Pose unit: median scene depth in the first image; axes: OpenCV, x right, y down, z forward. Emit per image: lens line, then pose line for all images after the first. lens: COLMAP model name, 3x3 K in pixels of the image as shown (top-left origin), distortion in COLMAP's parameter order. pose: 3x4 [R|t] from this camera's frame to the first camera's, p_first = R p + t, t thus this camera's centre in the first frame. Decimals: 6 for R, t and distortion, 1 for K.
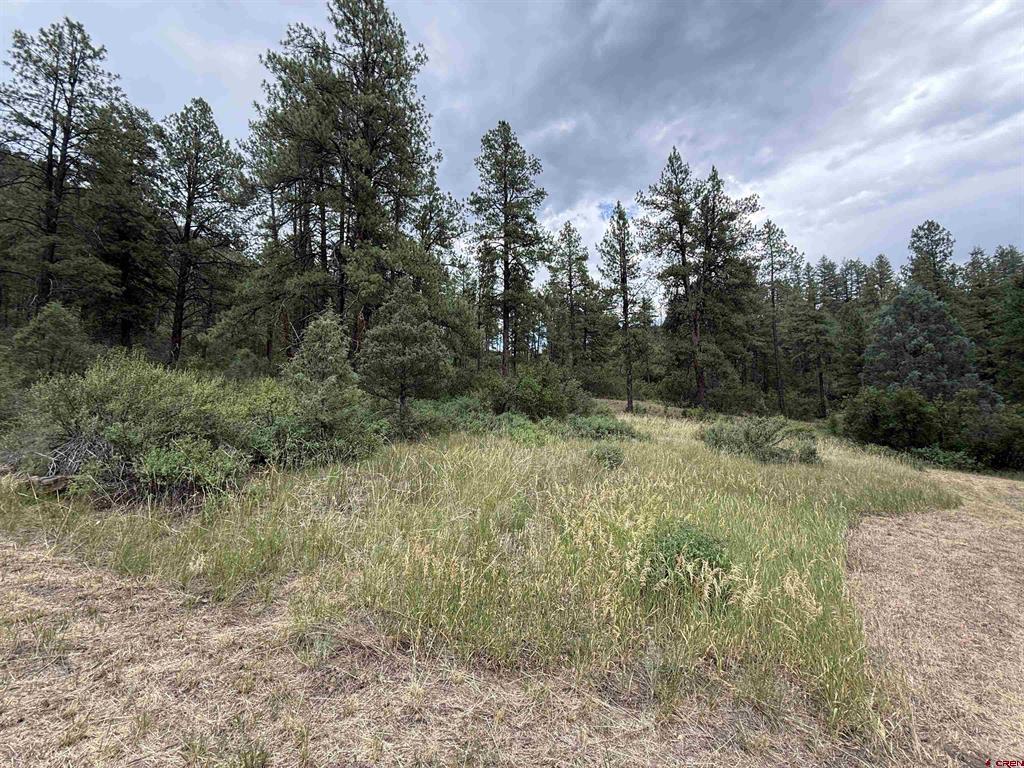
lens RADIAL K [[407.8, 0, 511.4], [0, 407.8, 382.6], [0, 0, 1]] dist [0.001399, -0.000253]
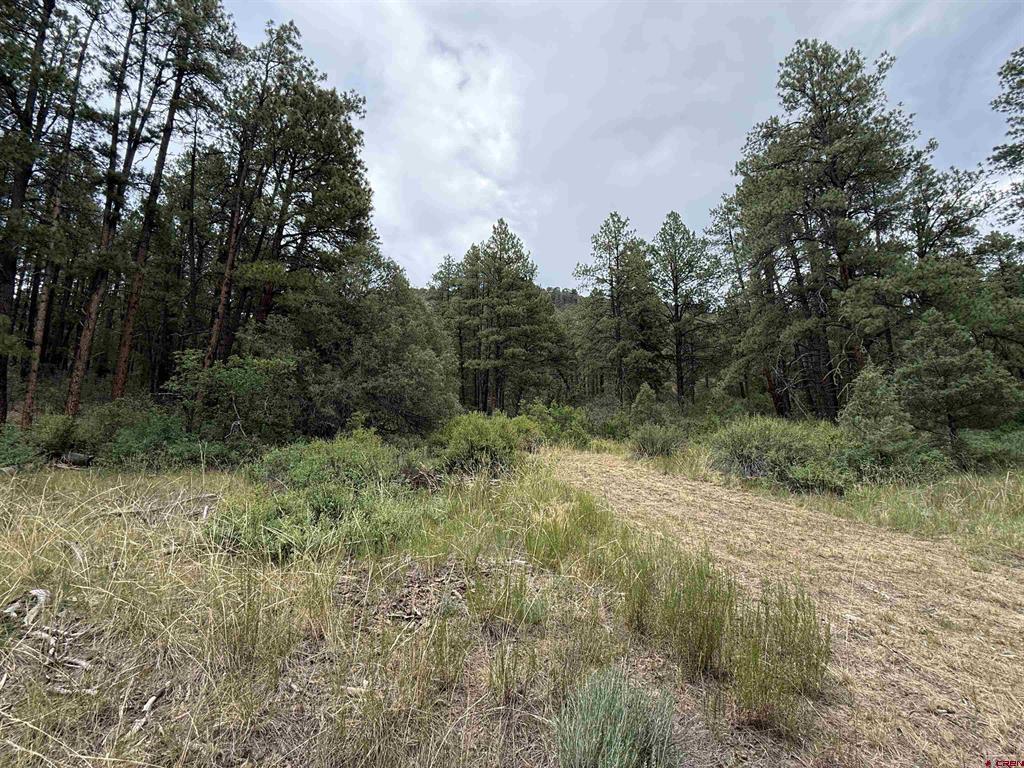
lens RADIAL K [[407.8, 0, 512.0], [0, 407.8, 383.5], [0, 0, 1]] dist [0.001399, -0.000253]
pose [[0.520737, -0.145163, -0.841285, 0.010175], [0.073713, 0.989403, -0.125094, -0.010426], [0.850529, 0.003128, 0.525919, -0.162417]]
